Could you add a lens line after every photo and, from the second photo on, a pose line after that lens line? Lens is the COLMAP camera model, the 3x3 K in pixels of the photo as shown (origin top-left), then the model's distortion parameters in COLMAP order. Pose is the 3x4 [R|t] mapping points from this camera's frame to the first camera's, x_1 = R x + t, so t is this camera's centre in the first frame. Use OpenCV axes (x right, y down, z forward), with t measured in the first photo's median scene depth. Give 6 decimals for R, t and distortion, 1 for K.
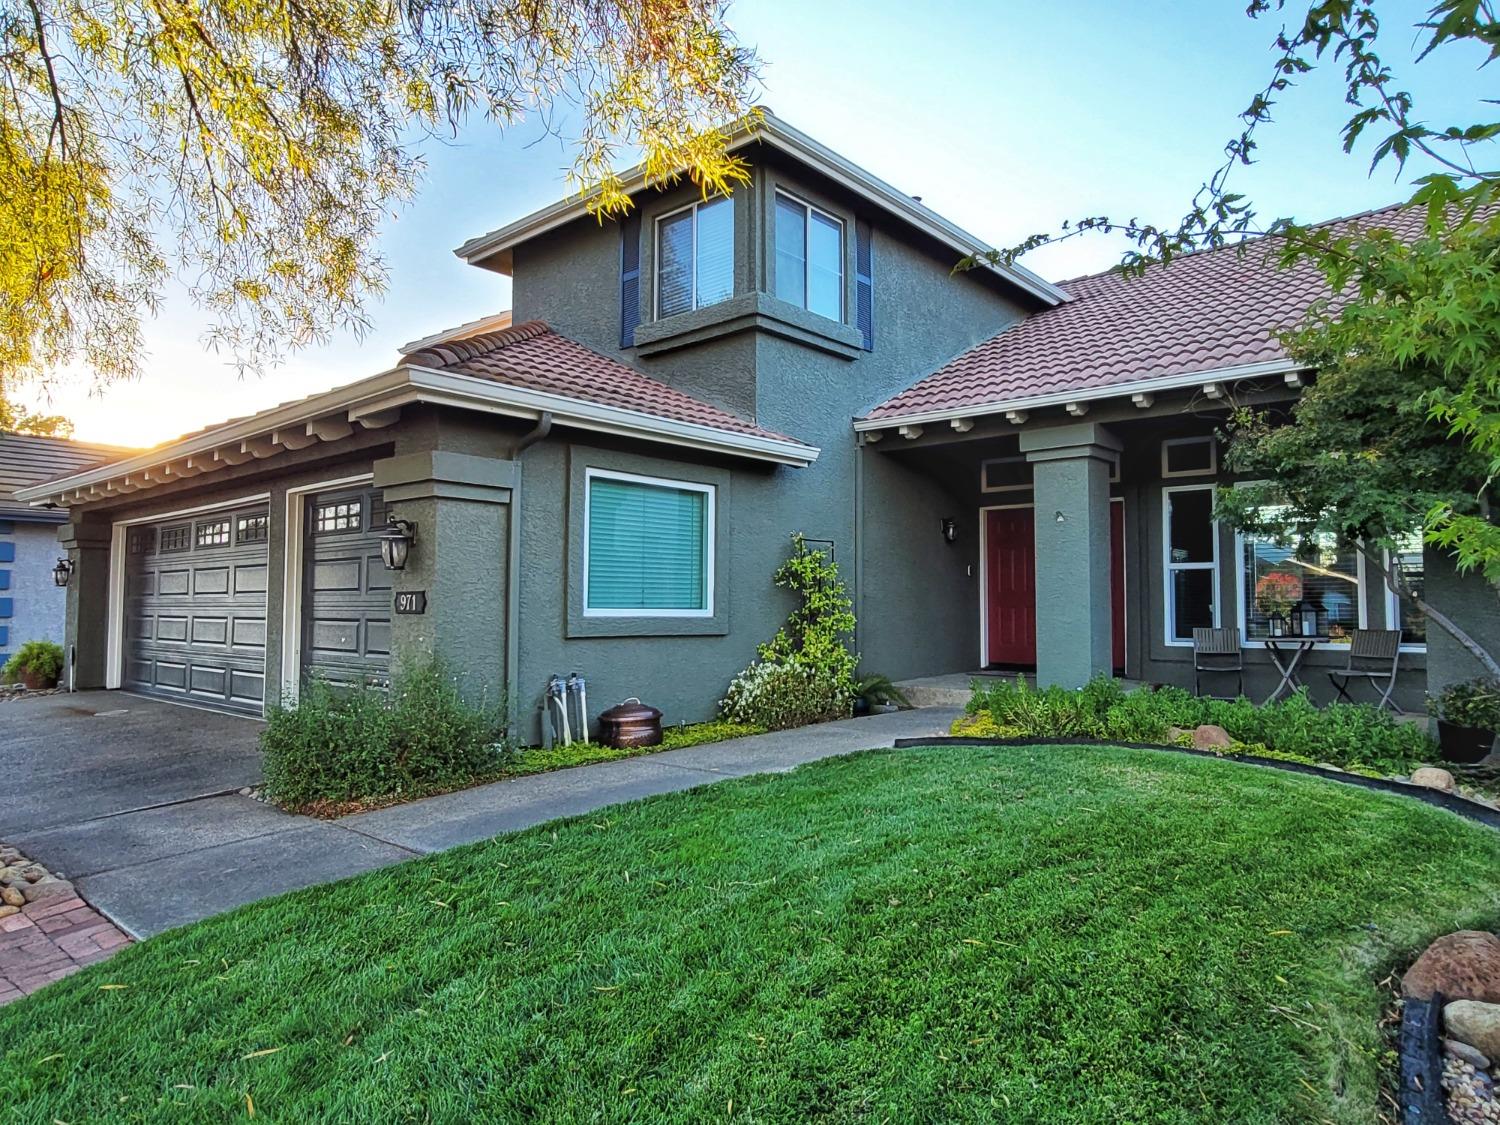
lens RADIAL K [[957.0, 0, 746.3], [0, 957.0, 559.5], [0, 0, 1]] dist [-0.004676, -0.000420]
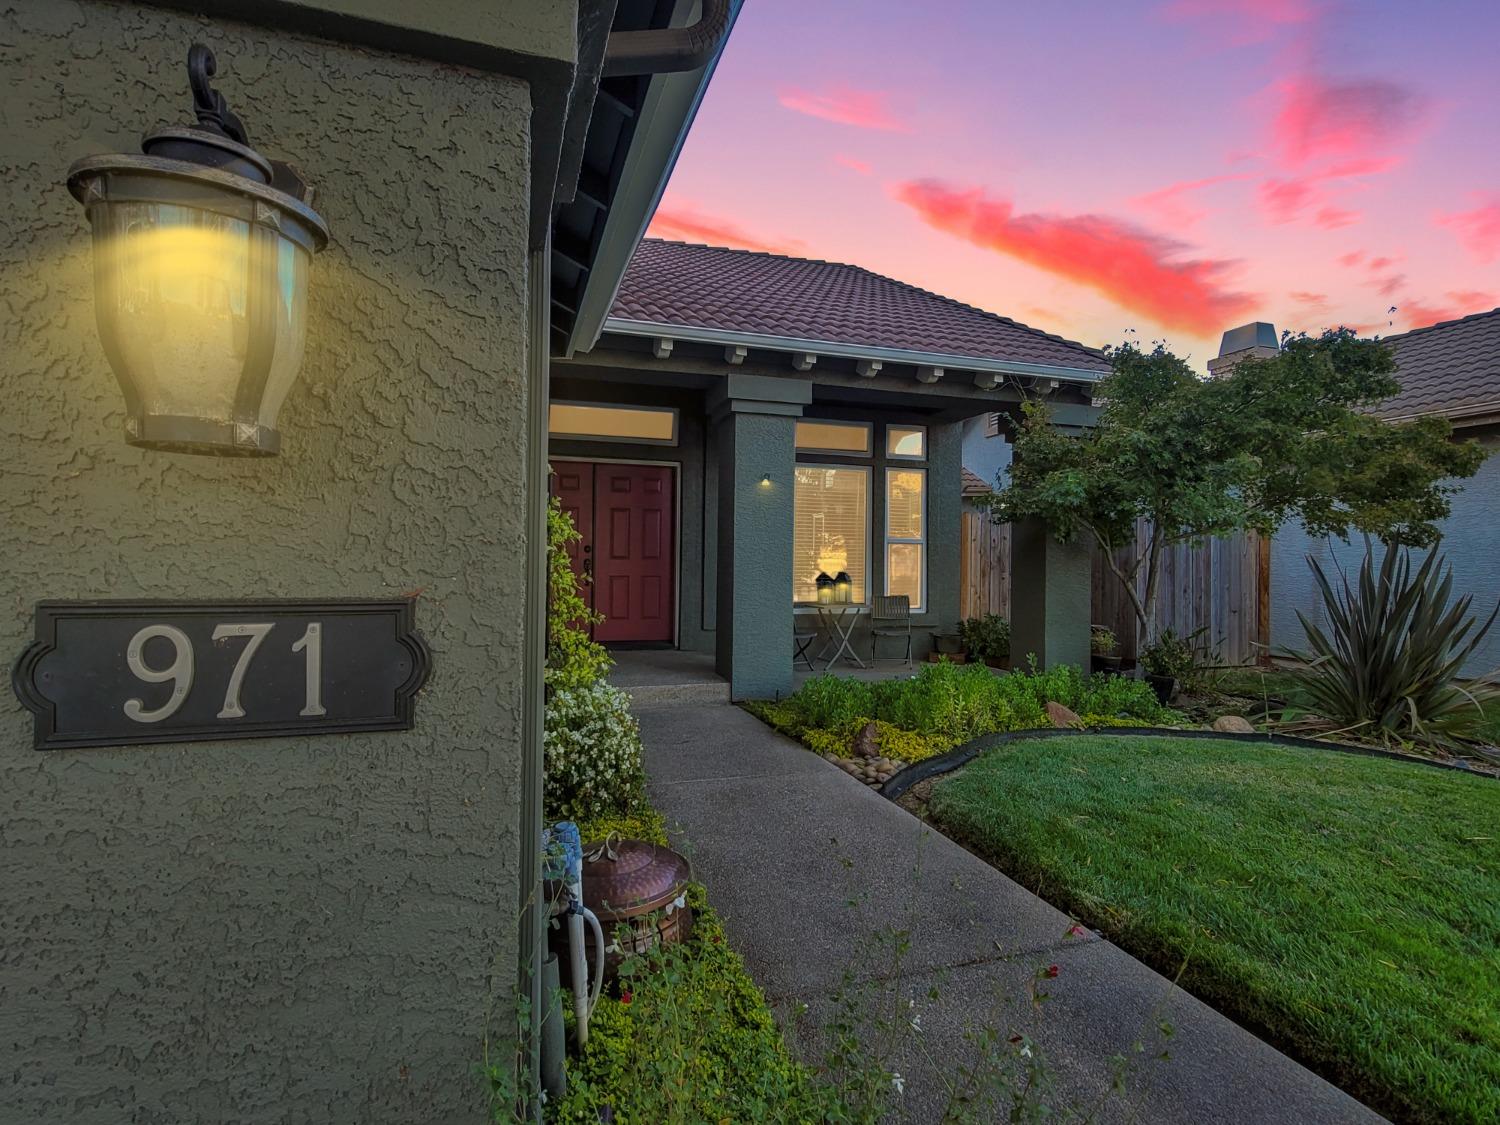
lens RADIAL K [[792.4, 0, 747.2], [0, 792.4, 560.3], [0, 0, 1]] dist [-0.003526, -0.000322]
pose [[0.509519, 0.006414, 0.860435, -0.306883], [-0.049592, 0.998529, 0.021924, 0.014556], [-0.859029, -0.053842, 0.509088, 0.632357]]
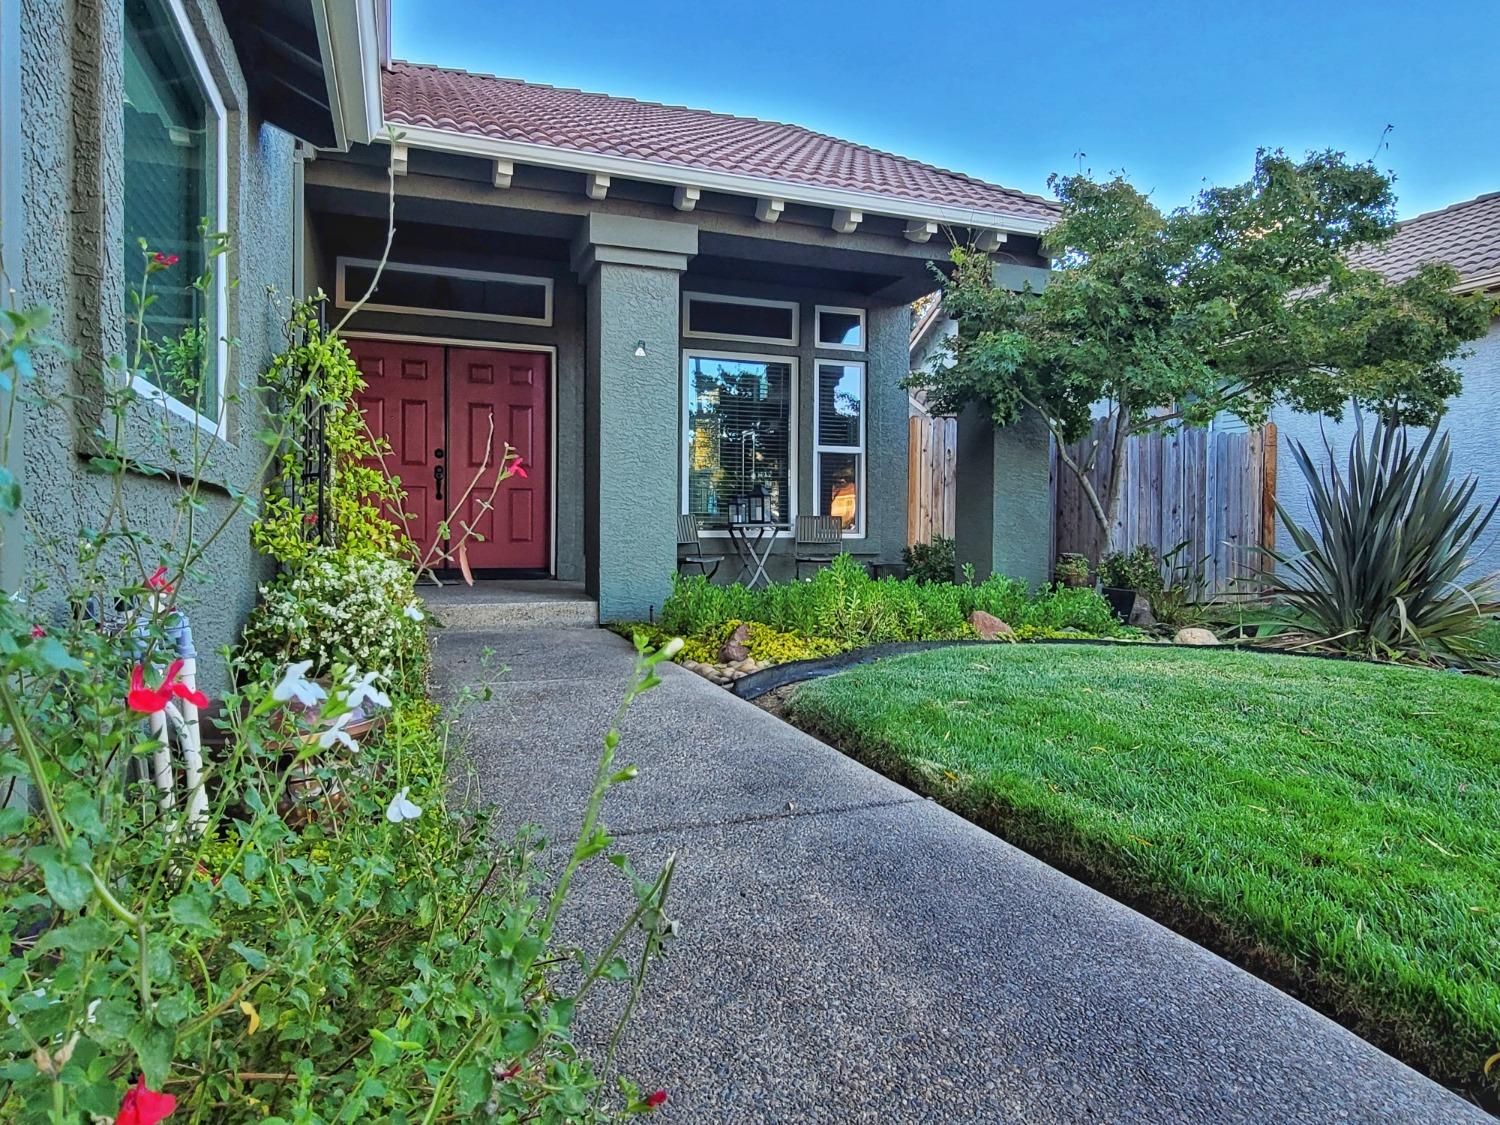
lens RADIAL K [[957.0, 0, 746.3], [0, 957.0, 559.5], [0, 0, 1]] dist [-0.004676, -0.000420]
pose [[0.474053, -0.023211, 0.880190, -0.260063], [-0.048099, 0.997477, 0.052209, 0.070035], [-0.879181, -0.067087, 0.471741, 0.580636]]
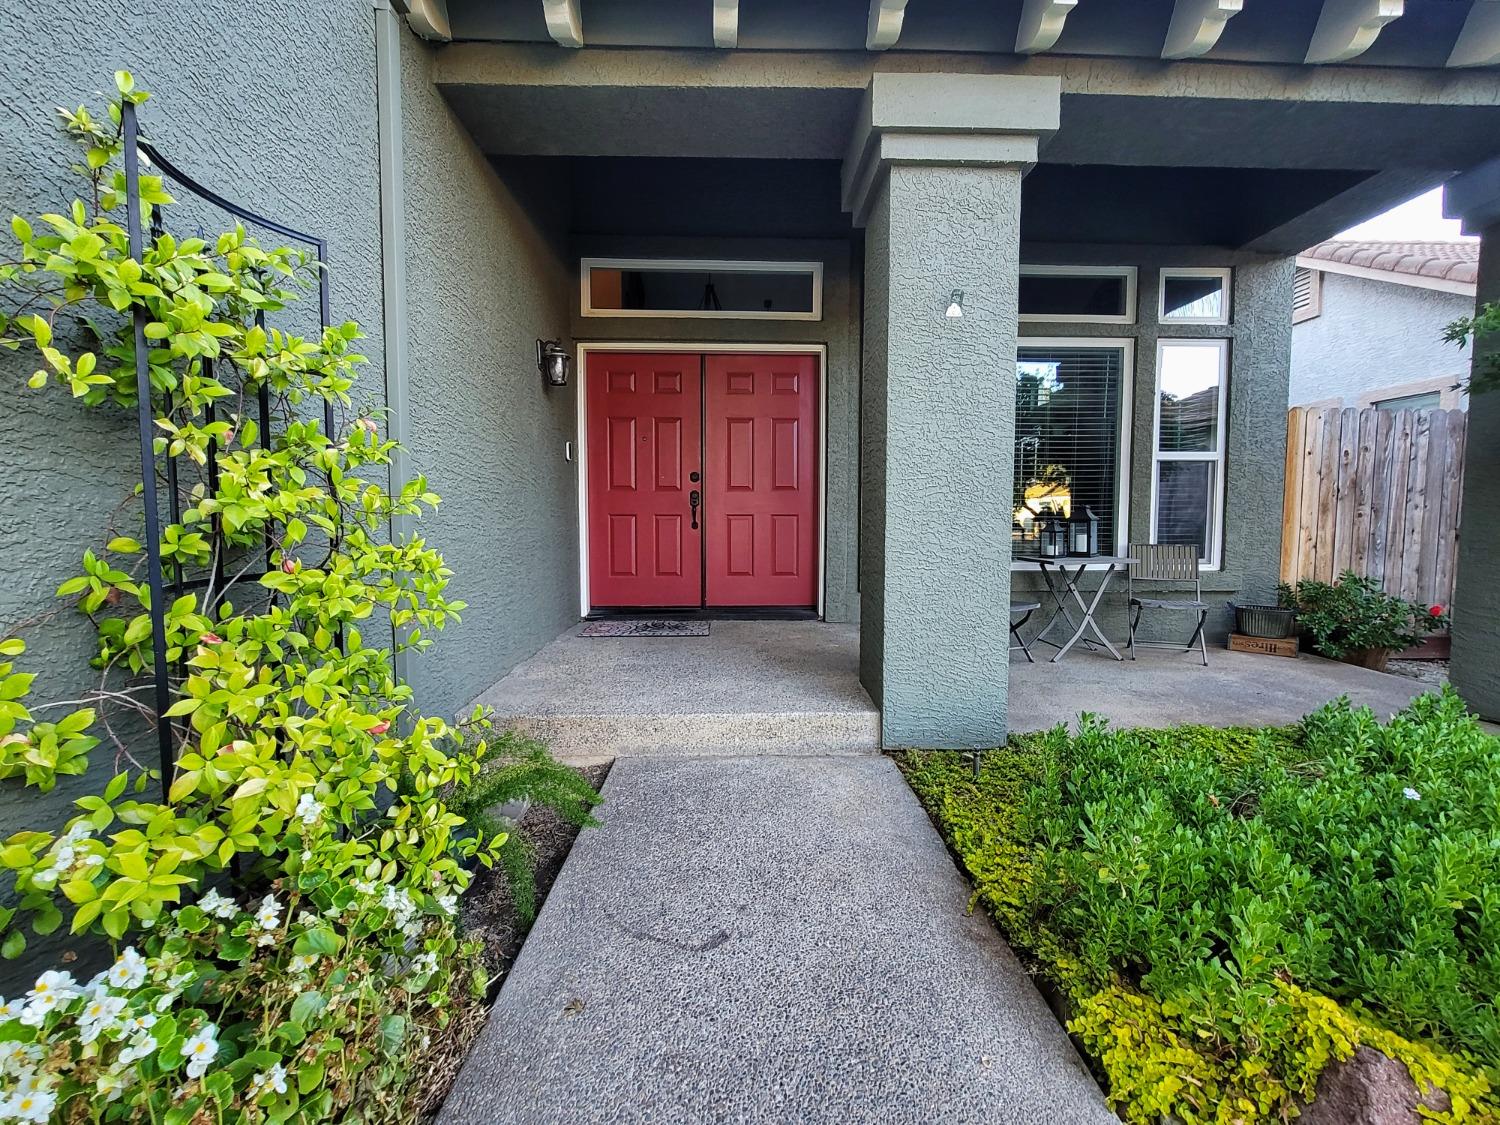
lens RADIAL K [[663.5, 0, 757.6], [0, 663.5, 560.3], [0, 0, 1]] dist [-0.003998, 0.000680]
pose [[0.722155, -0.050594, 0.689879, 0.053349], [-0.030850, 0.993974, 0.105189, 0.040495], [-0.691043, -0.097246, 0.716242, 0.829509]]
